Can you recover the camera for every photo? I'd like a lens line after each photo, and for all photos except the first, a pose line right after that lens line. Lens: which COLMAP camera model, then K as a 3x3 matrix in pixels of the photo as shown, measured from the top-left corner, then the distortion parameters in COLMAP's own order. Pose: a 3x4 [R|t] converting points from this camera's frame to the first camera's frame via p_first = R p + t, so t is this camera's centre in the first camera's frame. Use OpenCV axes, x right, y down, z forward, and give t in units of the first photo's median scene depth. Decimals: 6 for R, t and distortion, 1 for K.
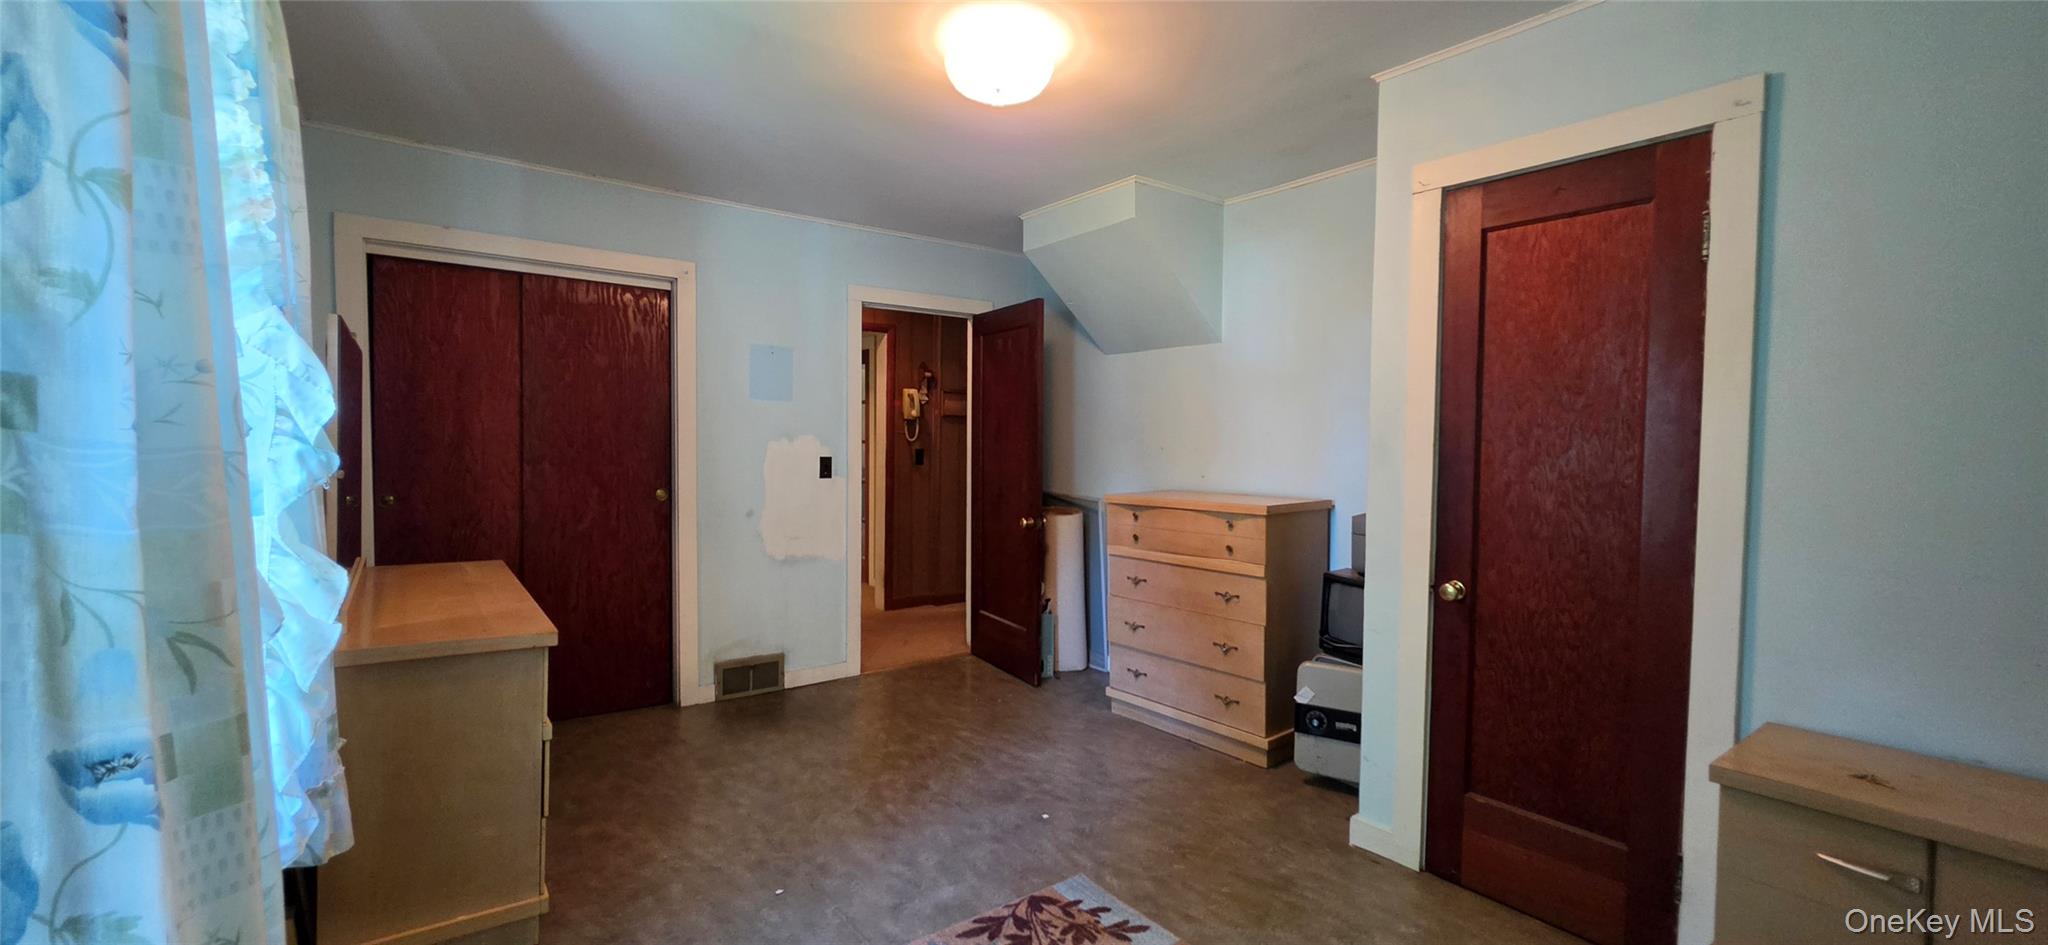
lens RADIAL K [[823.8, 0, 1016.7], [0, 823.8, 472.3], [0, 0, 1]] dist [-0.000102, 0.000397]
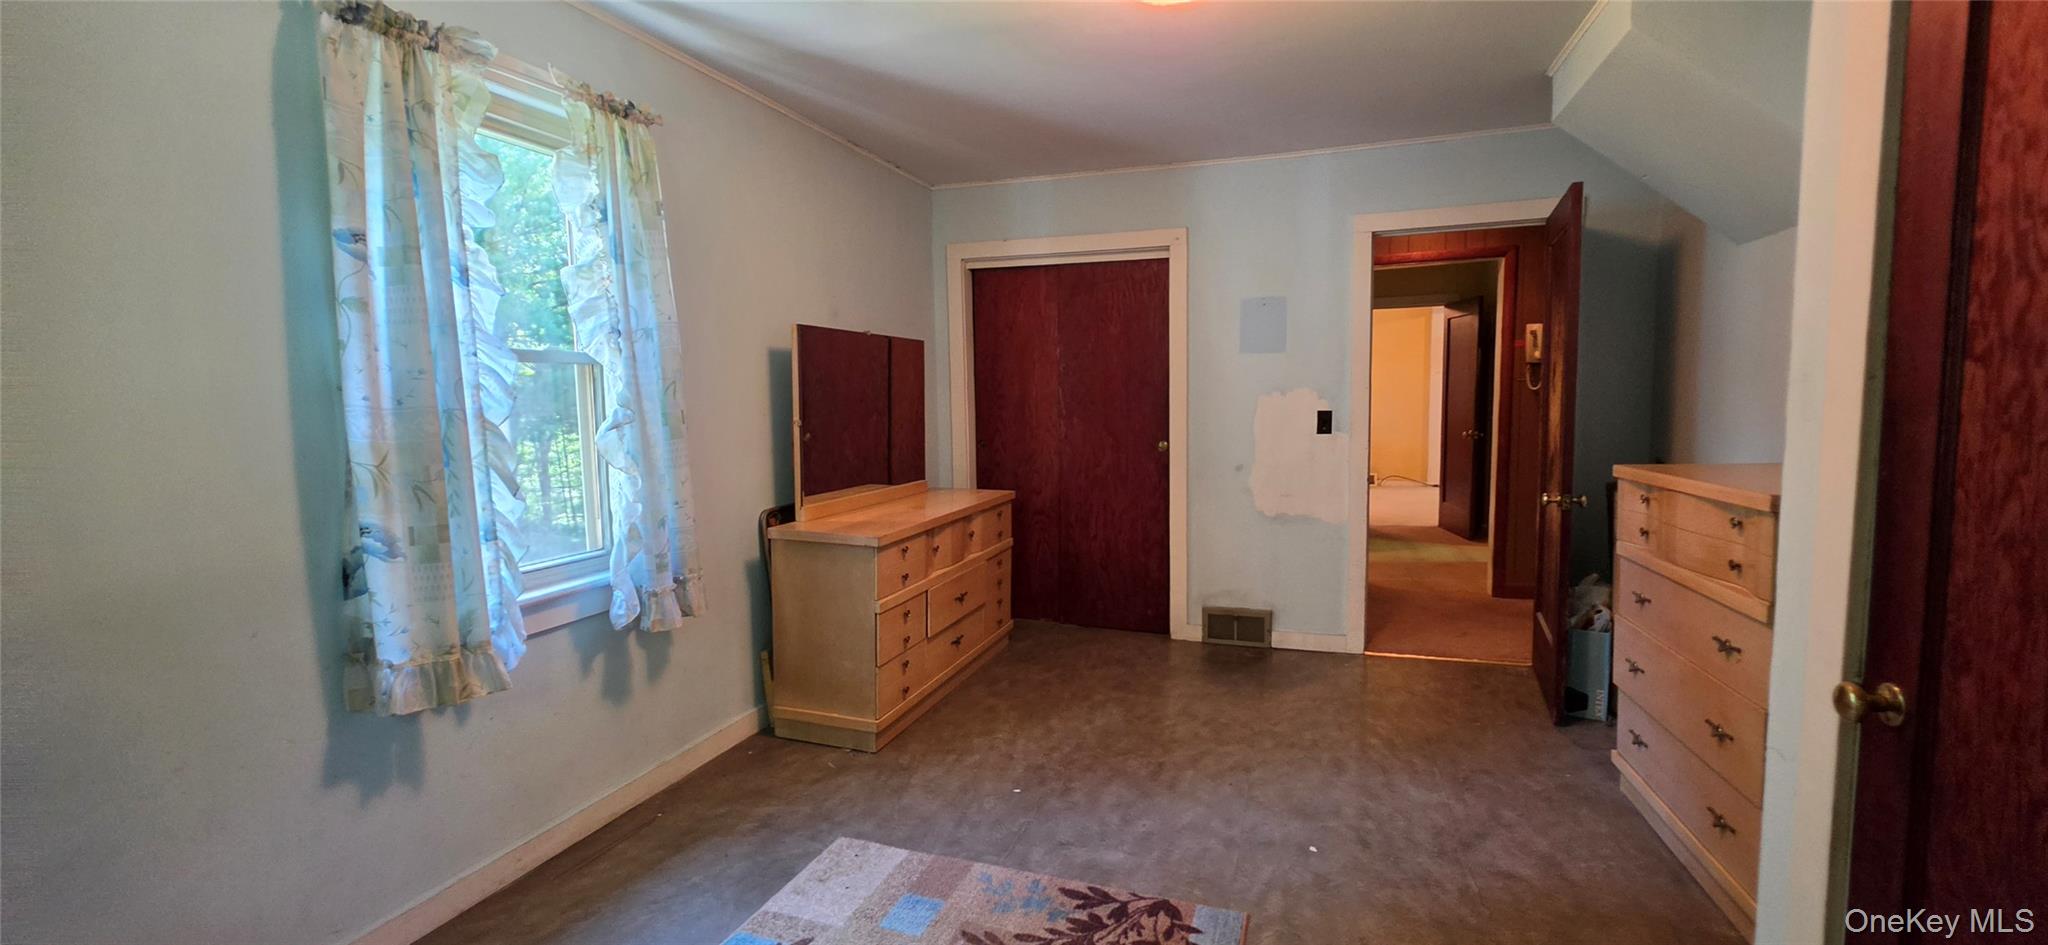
lens RADIAL K [[823.8, 0, 1022.9], [0, 823.8, 473.5], [0, 0, 1]] dist [-0.000102, 0.000397]
pose [[0.557354, 0.055811, -0.828397, 0.447657], [-0.011159, 0.998152, 0.059740, -0.000069], [0.830200, -0.024052, 0.556947, 0.265306]]
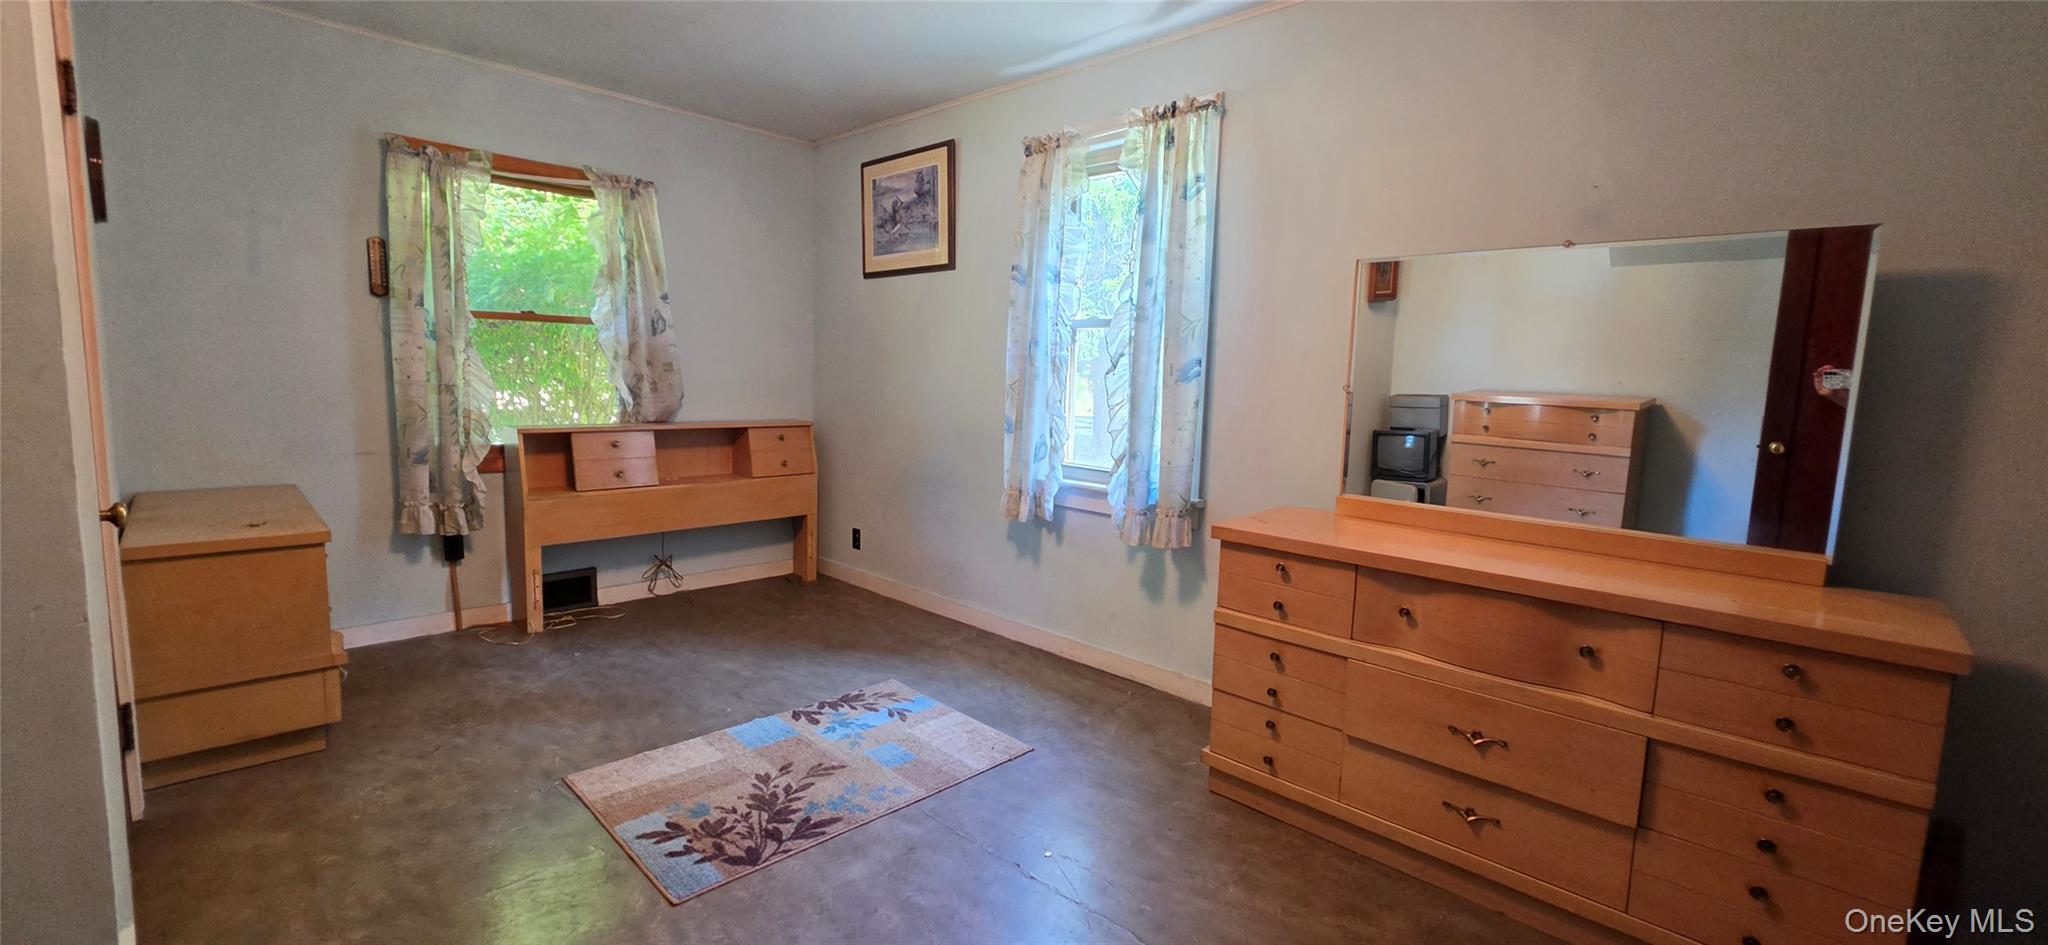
lens RADIAL K [[823.8, 0, 1027.3], [0, 823.8, 467.8], [0, 0, 1]] dist [-0.000102, 0.000397]
pose [[-0.984662, -0.026352, -0.172473, -0.071030], [-0.053236, 0.986766, 0.153164, -0.025873], [0.166154, 0.159997, -0.973033, 1.254004]]
